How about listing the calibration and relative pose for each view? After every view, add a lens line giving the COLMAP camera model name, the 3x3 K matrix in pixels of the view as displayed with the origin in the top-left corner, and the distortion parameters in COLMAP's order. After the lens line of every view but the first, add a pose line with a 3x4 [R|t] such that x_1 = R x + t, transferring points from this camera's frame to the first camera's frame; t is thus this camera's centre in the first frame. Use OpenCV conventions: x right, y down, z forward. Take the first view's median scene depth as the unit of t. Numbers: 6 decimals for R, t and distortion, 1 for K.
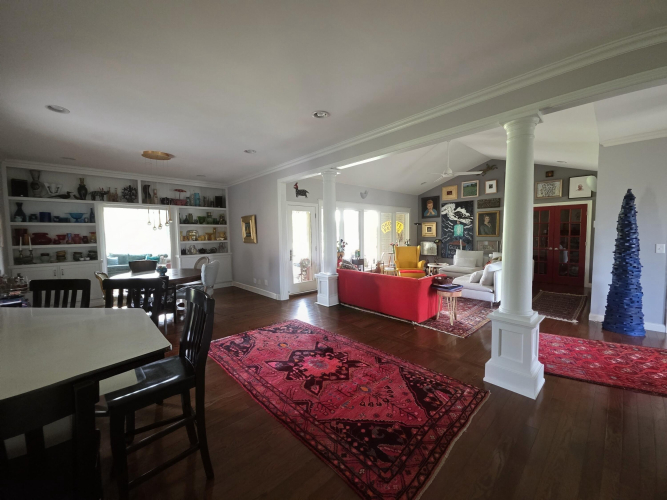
lens RADIAL K [[262.4, 0, 335.3], [0, 262.4, 248.5], [0, 0, 1]] dist [0.001750, -0.000365]
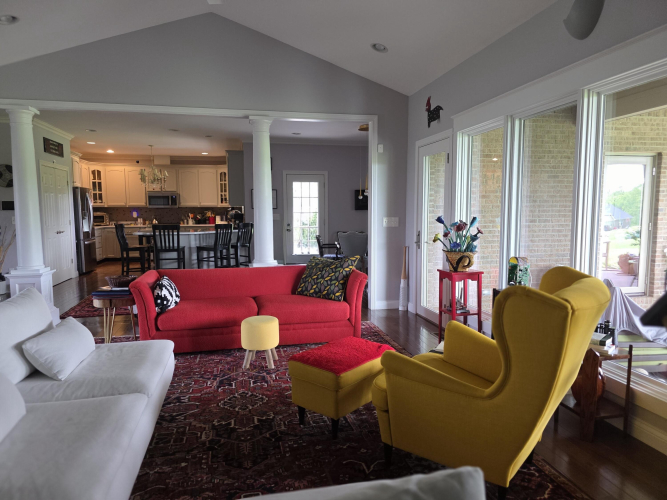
lens RADIAL K [[451.6, 0, 333.0], [0, 451.6, 258.3], [0, 0, 1]] dist [0.031486, -0.029323]
pose [[-0.506493, 0.105049, -0.855821, 0.730908], [-0.040942, 0.988501, 0.145565, -0.068184], [0.861271, 0.108767, -0.496368, 1.331299]]
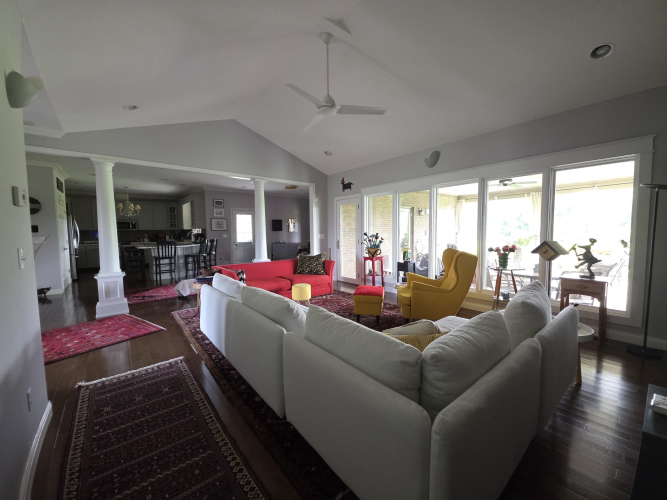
lens RADIAL K [[262.4, 0, 335.3], [0, 262.4, 248.5], [0, 0, 1]] dist [0.001750, -0.000365]
pose [[-0.044172, 0.080247, -0.995796, 0.962381], [-0.048132, 0.995440, 0.082354, -0.052567], [0.997864, 0.051567, -0.040108, 1.047609]]
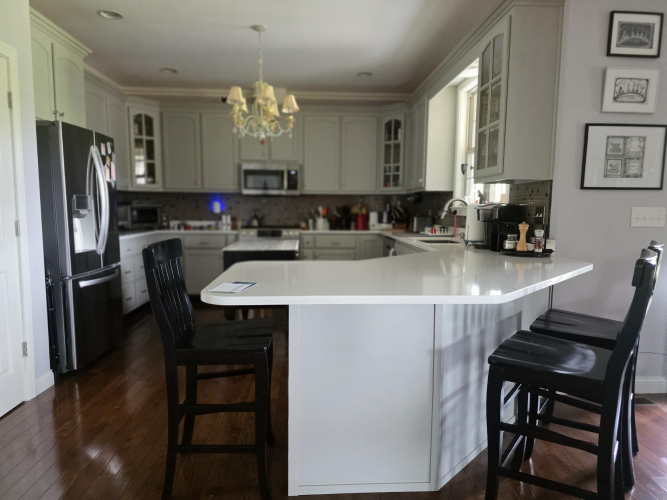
lens RADIAL K [[451.6, 0, 333.0], [0, 451.6, 258.3], [0, 0, 1]] dist [0.031486, -0.029323]
pose [[-0.637714, 0.095144, -0.764374, 0.040015], [-0.043408, 0.986326, 0.158986, 0.009682], [0.769049, 0.134567, -0.624864, 0.387175]]
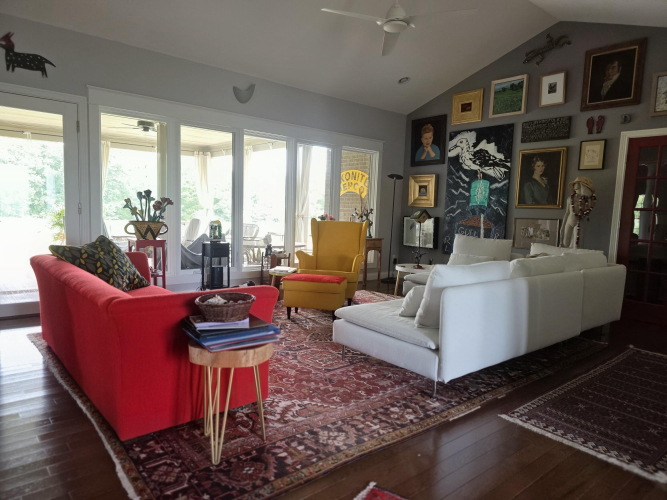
lens RADIAL K [[447.6, 0, 328.7], [0, 447.6, 251.1], [0, 0, 1]] dist [0.031156, -0.018608]
pose [[0.997344, 0.057223, -0.045056, 0.384192], [-0.055631, 0.997808, 0.035831, 0.022653], [0.047007, -0.033229, 0.998342, 0.345750]]
